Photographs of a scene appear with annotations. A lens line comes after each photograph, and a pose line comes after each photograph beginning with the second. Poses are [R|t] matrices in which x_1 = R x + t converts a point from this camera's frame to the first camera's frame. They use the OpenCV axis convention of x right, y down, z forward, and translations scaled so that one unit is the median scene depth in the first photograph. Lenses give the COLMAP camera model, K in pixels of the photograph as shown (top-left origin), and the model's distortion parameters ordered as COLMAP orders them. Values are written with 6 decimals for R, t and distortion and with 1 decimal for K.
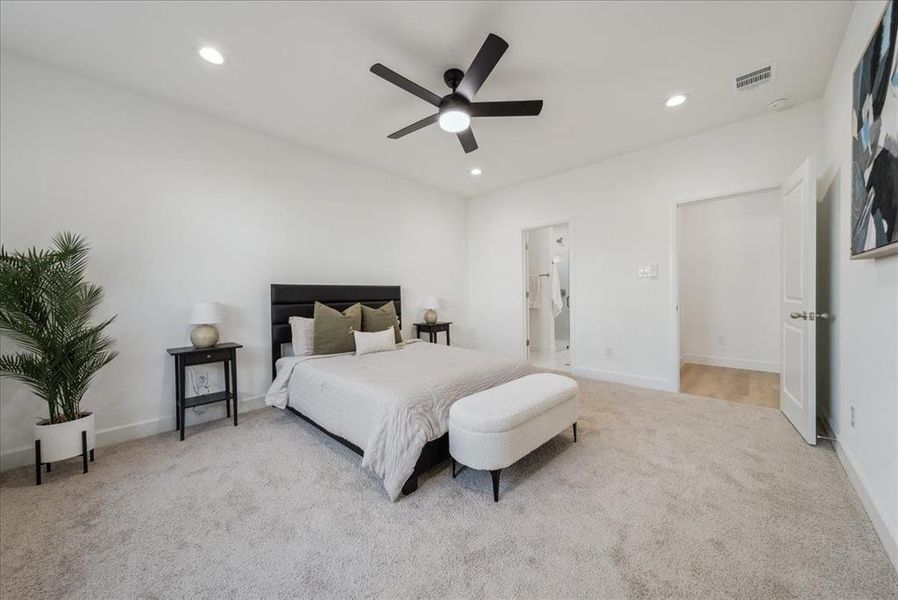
lens RADIAL K [[335.2, 0, 449.0], [0, 335.2, 300.0], [0, 0, 1]] dist [-0.000421, -0.000035]
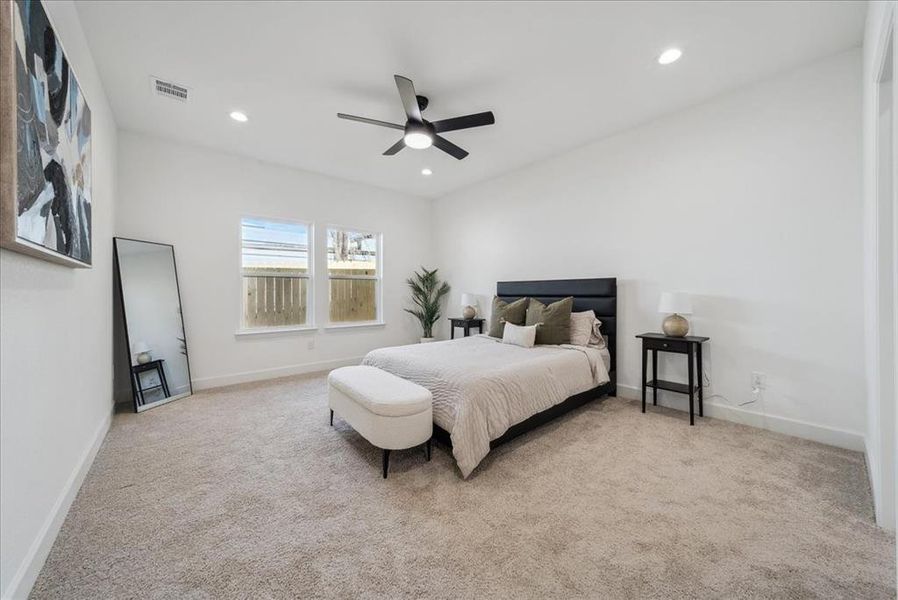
lens RADIAL K [[324.6, 0, 448.7], [0, 324.6, 278.3], [0, 0, 1]] dist [0.000913, 0.000014]
pose [[-0.113275, -0.024462, -0.993263, 0.629941], [-0.009037, 0.999681, -0.023590, -0.020078], [0.993523, 0.006304, -0.113460, 0.703472]]
